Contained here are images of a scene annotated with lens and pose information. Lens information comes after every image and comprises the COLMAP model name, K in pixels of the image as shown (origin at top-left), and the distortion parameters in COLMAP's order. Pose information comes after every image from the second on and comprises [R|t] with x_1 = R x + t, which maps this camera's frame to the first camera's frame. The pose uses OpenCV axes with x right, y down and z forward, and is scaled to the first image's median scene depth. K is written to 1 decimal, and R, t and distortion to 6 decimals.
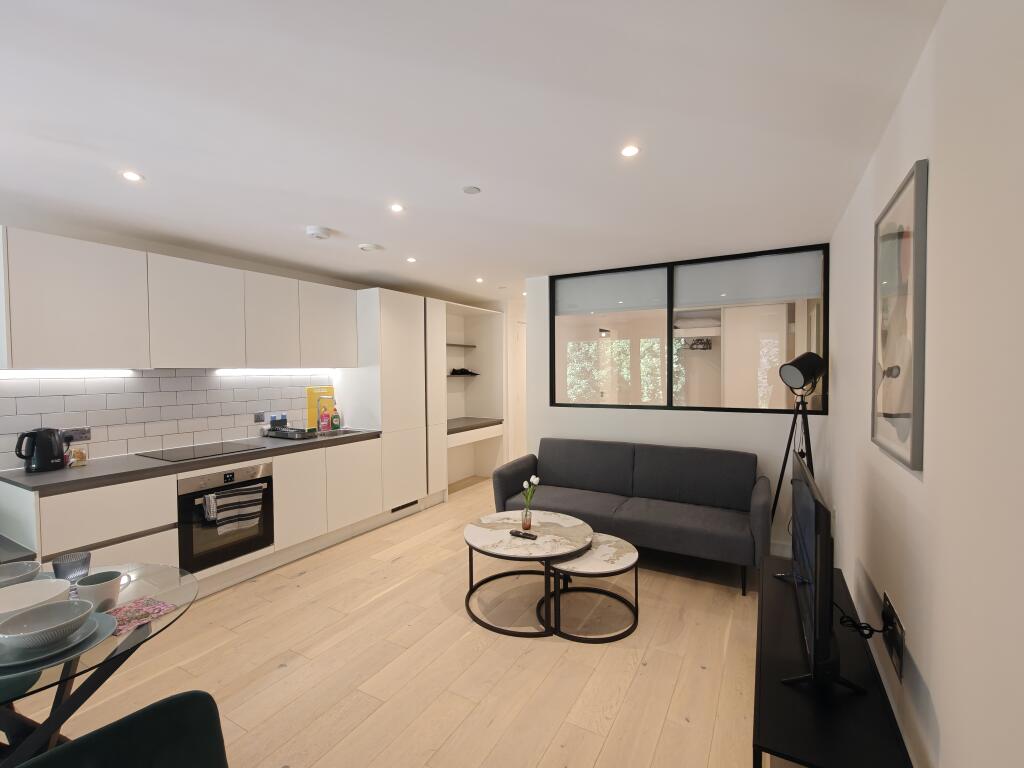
lens RADIAL K [[460.0, 0, 512.0], [0, 460.0, 384.0], [0, 0, 1]] dist [0.001020, 0.000639]
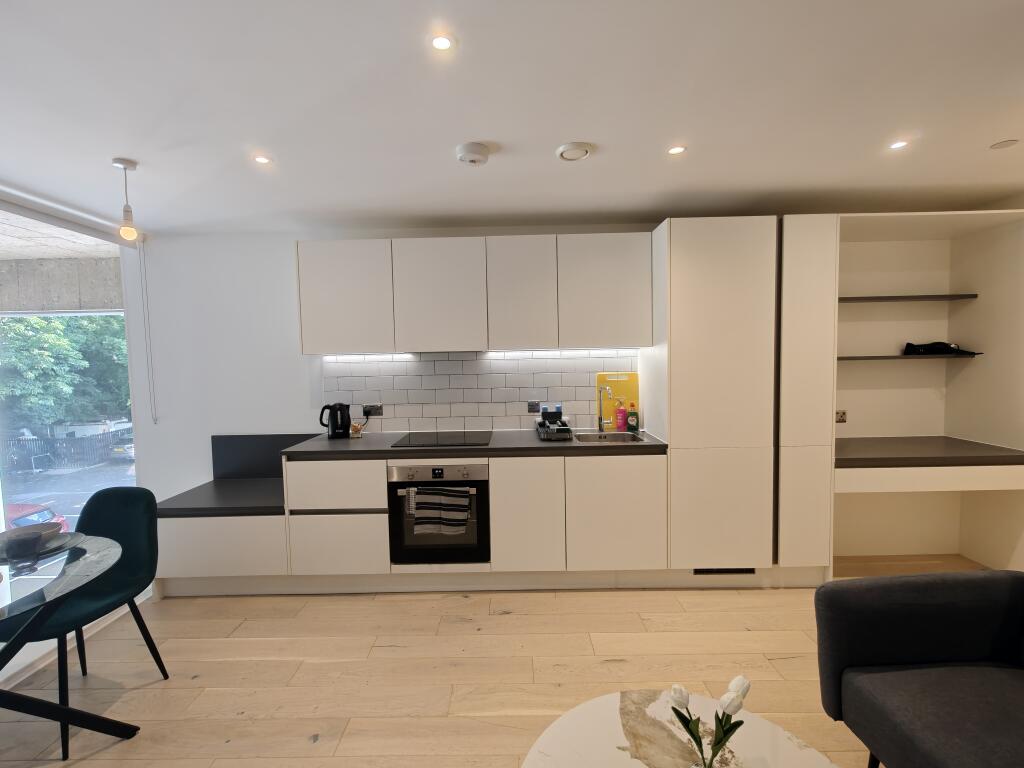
lens RADIAL K [[460.0, 0, 512.0], [0, 460.0, 384.0], [0, 0, 1]] dist [0.001020, 0.000639]
pose [[0.487045, 0.047203, -0.872101, 0.197413], [-0.009568, 0.998767, 0.048716, -0.013520], [0.873325, -0.015382, 0.486896, 0.592374]]
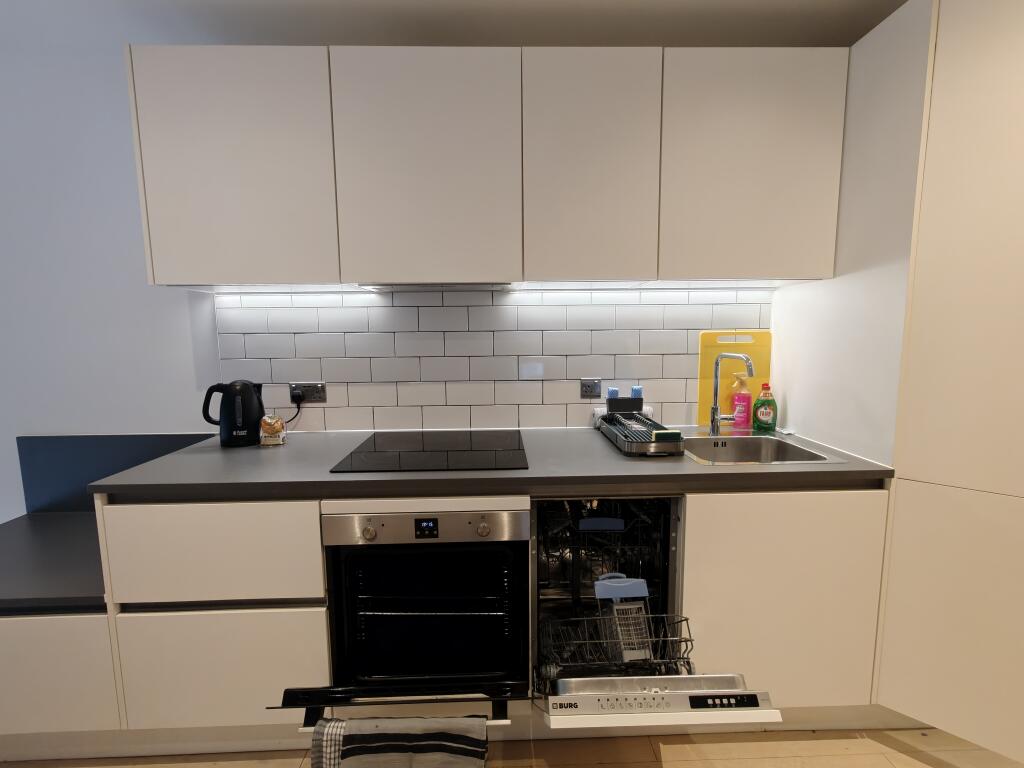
lens RADIAL K [[460.0, 0, 512.0], [0, 460.0, 384.0], [0, 0, 1]] dist [0.001020, 0.000639]
pose [[0.520044, 0.102558, -0.847960, -0.185371], [-0.019627, 0.993938, 0.108176, 0.015840], [0.853914, -0.039613, 0.518904, 0.726030]]
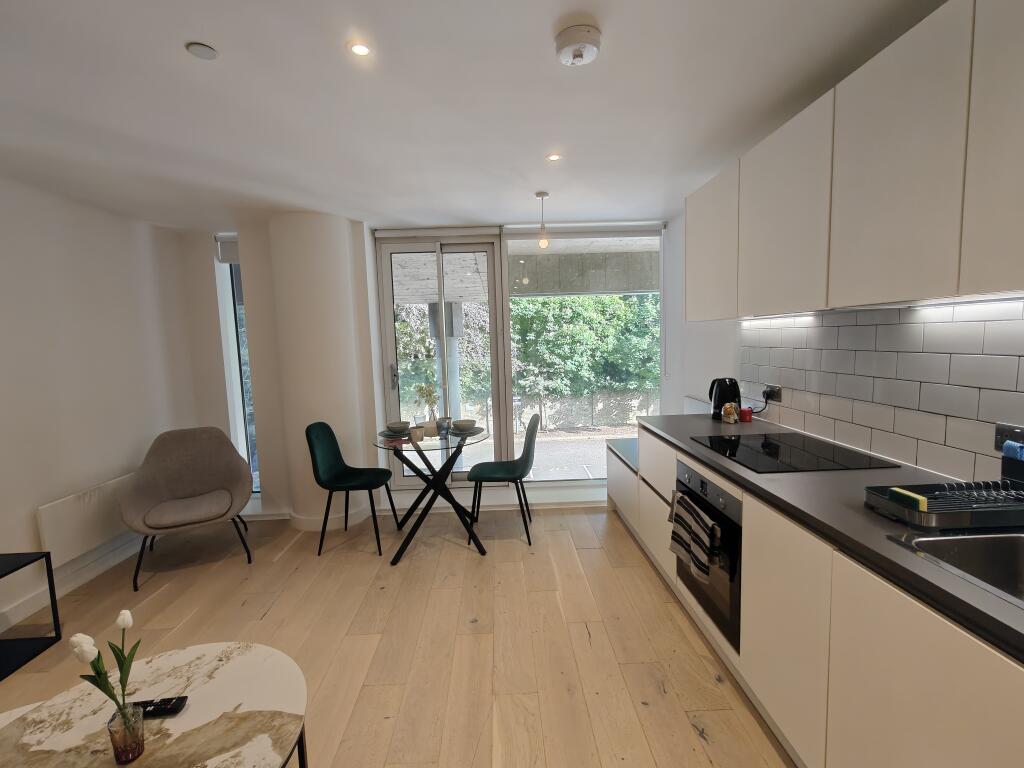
lens RADIAL K [[467.7, 0, 512.0], [0, 467.7, 384.0], [0, 0, 1]] dist [0.000134, 0.000036]
pose [[-0.857670, 0.084857, -0.507151, -0.056292], [0.022317, 0.991503, 0.128158, -0.025448], [0.513716, 0.098599, -0.852276, 1.202138]]
